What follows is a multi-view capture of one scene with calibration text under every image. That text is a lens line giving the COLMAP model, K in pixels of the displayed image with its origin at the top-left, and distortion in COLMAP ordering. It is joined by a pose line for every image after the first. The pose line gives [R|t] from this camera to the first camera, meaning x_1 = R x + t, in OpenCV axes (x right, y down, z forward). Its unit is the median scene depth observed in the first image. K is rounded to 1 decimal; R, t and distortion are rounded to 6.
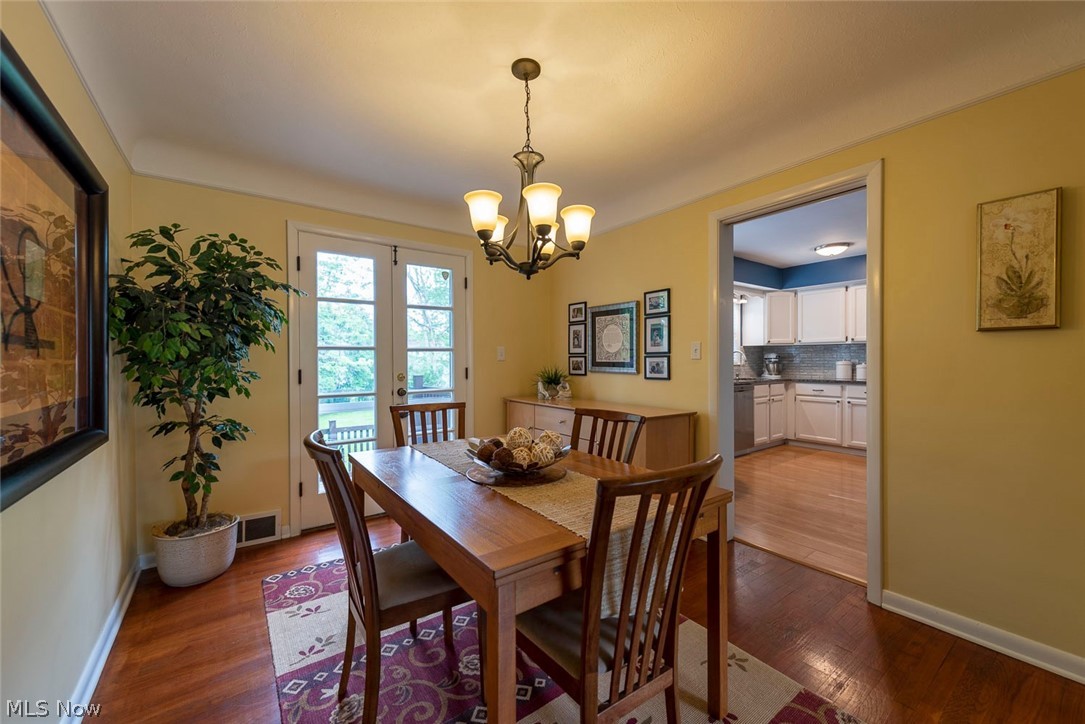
lens RADIAL K [[423.0, 0, 544.0], [0, 423.0, 361.3], [0, 0, 1]] dist [0.010969, -0.001349]
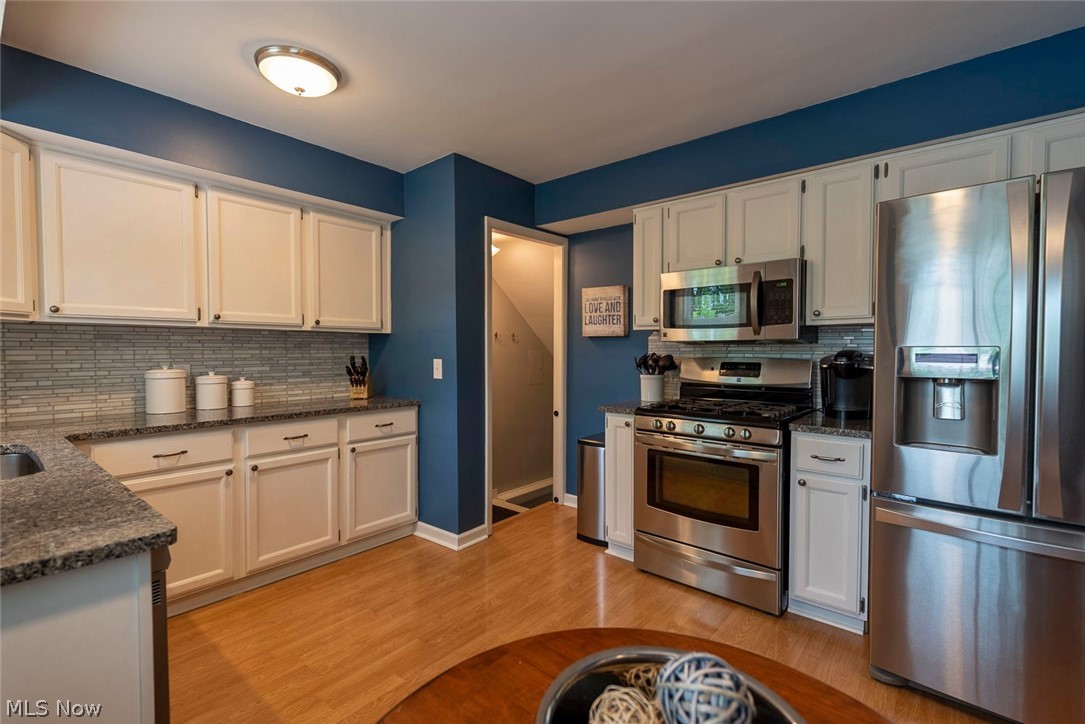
lens RADIAL K [[484.3, 0, 536.3], [0, 484.3, 361.8], [0, 0, 1]] dist [-0.000959, 0.000340]
pose [[-0.211121, -0.018403, 0.977287, 0.178349], [0.004343, 0.999795, 0.019765, -0.014598], [-0.977450, 0.008417, -0.210998, 0.747675]]
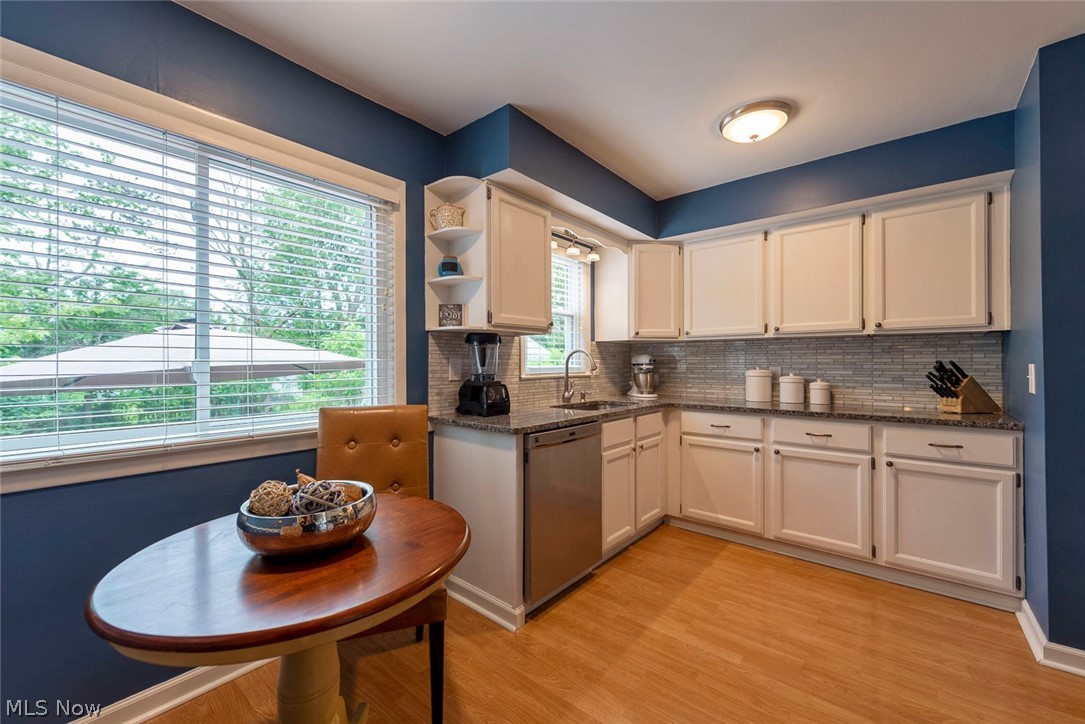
lens RADIAL K [[423.0, 0, 546.8], [0, 423.0, 361.1], [0, 0, 1]] dist [0.010969, -0.001349]
pose [[0.971444, 0.003477, 0.237245, 0.299616], [-0.001637, 0.999967, -0.007951, -0.006555], [-0.237265, 0.007336, 0.971417, 0.519022]]
